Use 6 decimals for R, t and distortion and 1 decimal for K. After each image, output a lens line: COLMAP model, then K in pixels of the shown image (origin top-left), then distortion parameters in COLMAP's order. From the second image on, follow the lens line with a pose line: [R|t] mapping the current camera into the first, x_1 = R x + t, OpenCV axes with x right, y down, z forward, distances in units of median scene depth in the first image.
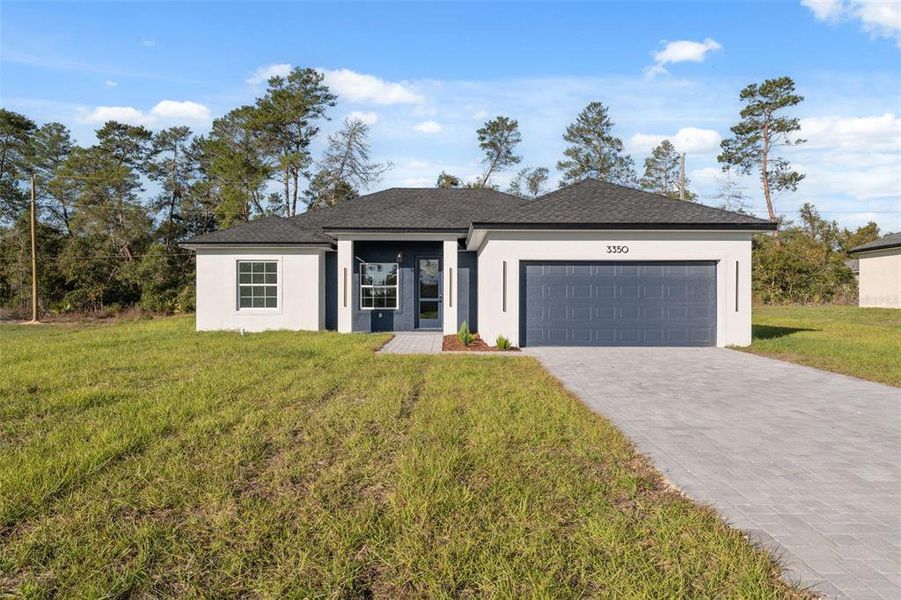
lens RADIAL K [[602.6, 0, 450.5], [0, 602.6, 300.0], [0, 0, 1]] dist [0.001434, 0.000216]
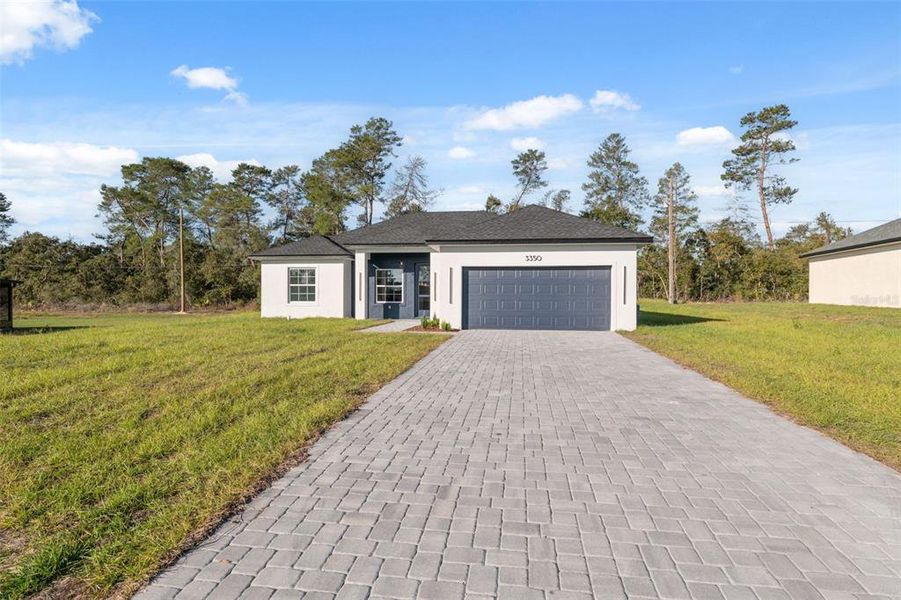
lens RADIAL K [[497.7, 0, 450.5], [0, 497.7, 300.0], [0, 0, 1]] dist [0.000941, 0.000815]
pose [[0.989853, 0.002433, -0.142077, 0.064970], [-0.001901, 0.999991, 0.003881, 0.001562], [0.142085, -0.003572, 0.989848, -0.035538]]
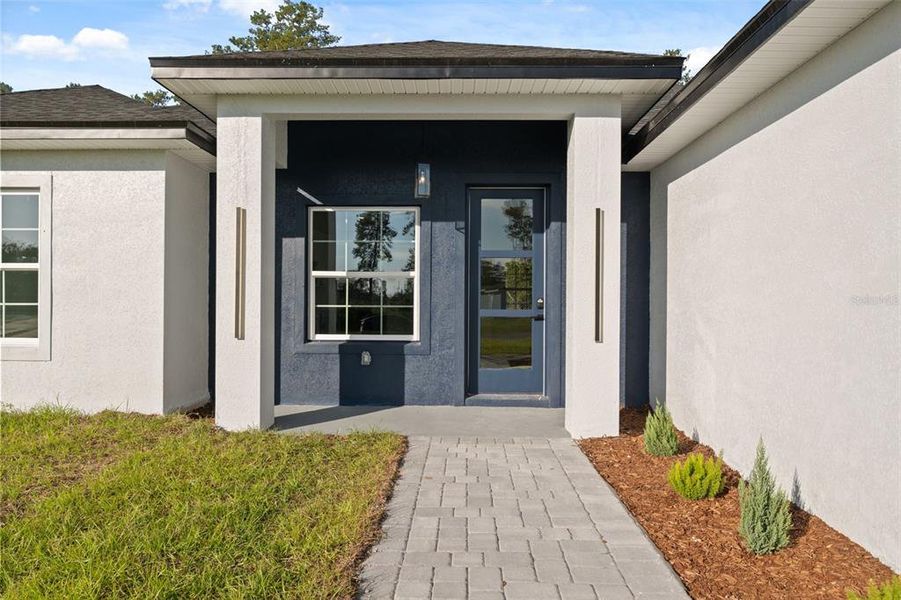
lens RADIAL K [[602.6, 0, 450.5], [0, 602.6, 300.0], [0, 0, 1]] dist [0.001434, 0.000216]
pose [[0.999501, 0.006107, -0.030986, -0.020833], [-0.006137, 0.999981, -0.000883, -0.002857], [0.030980, 0.001073, 0.999519, 0.236875]]
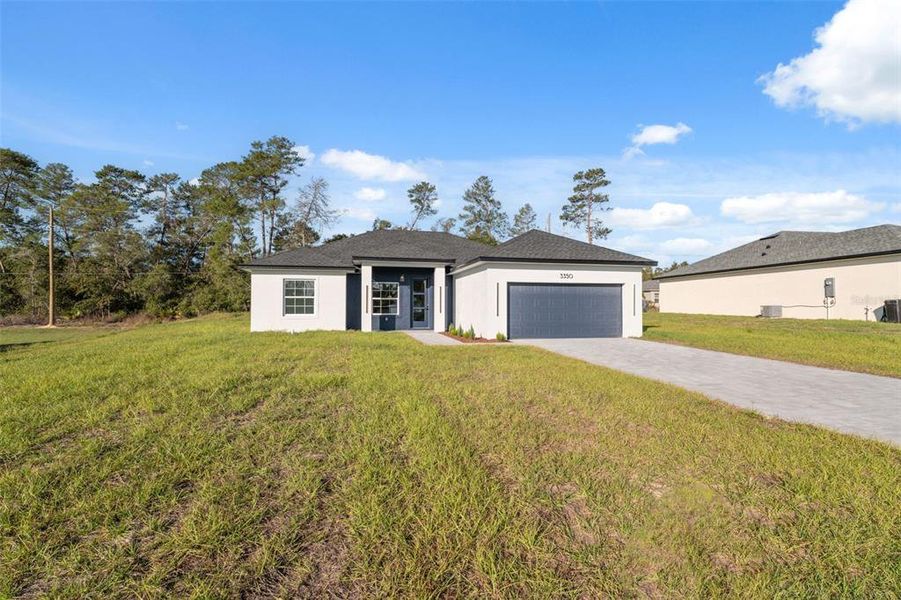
lens RADIAL K [[420.7, 0, 451.9], [0, 420.7, 300.1], [0, 0, 1]] dist [0.000936, 0.000267]
pose [[0.977412, 0.003880, 0.211305, -0.063053], [-0.000049, 0.999836, -0.018132, -0.000447], [-0.211341, 0.017712, 0.977252, -0.000656]]
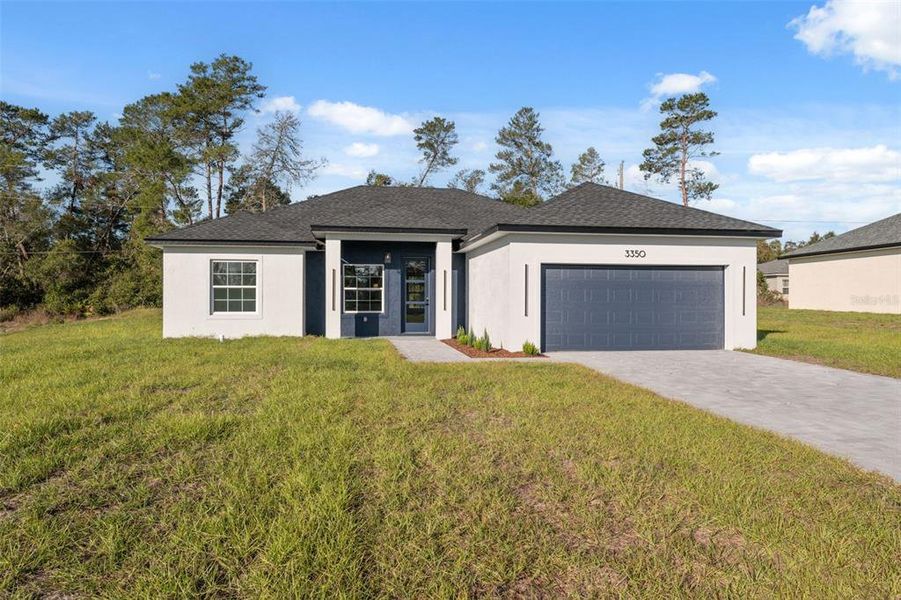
lens RADIAL K [[601.3, 0, 453.2], [0, 601.3, 299.8], [0, 0, 1]] dist [-0.000503, 0.000867]
pose [[0.987595, 0.000674, 0.157022, -0.046181], [-0.000522, 0.999999, -0.001014, -0.001572], [-0.157022, 0.000920, 0.987595, 0.015724]]
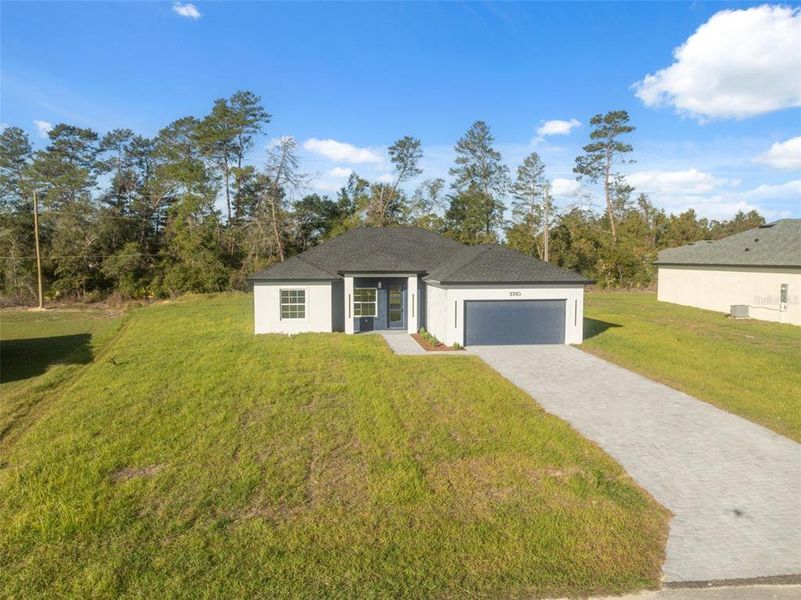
lens RADIAL K [[569.7, 0, 395.7], [0, 569.7, 298.9], [0, 0, 1]] dist [-0.027823, -0.001411]
pose [[0.993544, -0.010472, 0.112962, -0.075247], [0.002593, 0.997566, 0.069674, -0.049676], [-0.113417, -0.068931, 0.991153, -0.183349]]
